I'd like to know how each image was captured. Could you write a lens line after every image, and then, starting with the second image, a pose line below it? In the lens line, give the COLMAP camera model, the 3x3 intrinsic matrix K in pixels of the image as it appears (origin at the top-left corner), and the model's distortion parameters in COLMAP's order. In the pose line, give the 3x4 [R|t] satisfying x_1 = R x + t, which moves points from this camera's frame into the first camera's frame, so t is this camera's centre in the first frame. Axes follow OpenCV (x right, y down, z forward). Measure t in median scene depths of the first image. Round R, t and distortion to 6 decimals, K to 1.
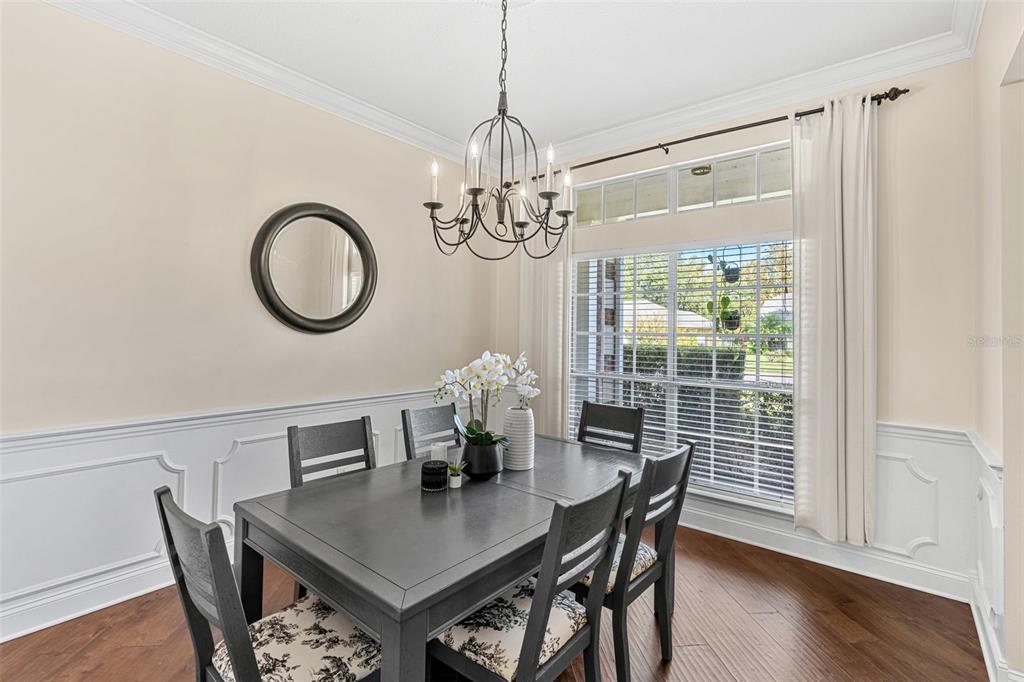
lens RADIAL K [[466.6, 0, 513.6], [0, 466.6, 333.9], [0, 0, 1]] dist [-0.010542, -0.000612]
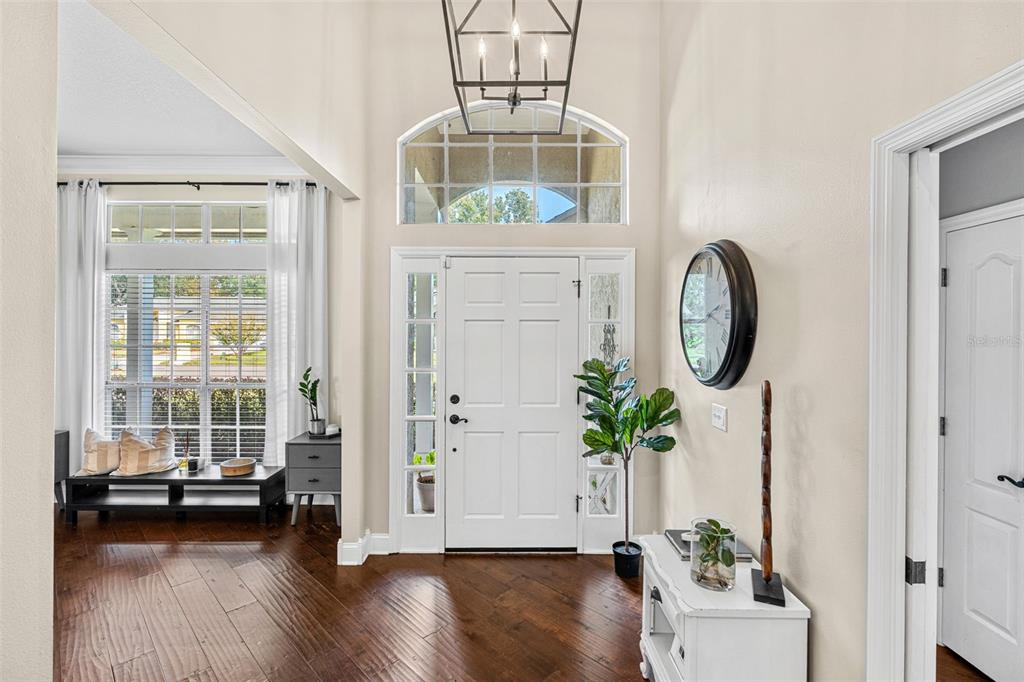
lens RADIAL K [[394.2, 0, 512.0], [0, 394.2, 346.6], [0, 0, 1]] dist [-0.000215, -0.000019]
pose [[0.782330, -0.015260, 0.622677, 0.408747], [0.013698, 0.999880, 0.007293, 0.008630], [-0.622713, 0.002824, 0.782445, -0.330473]]
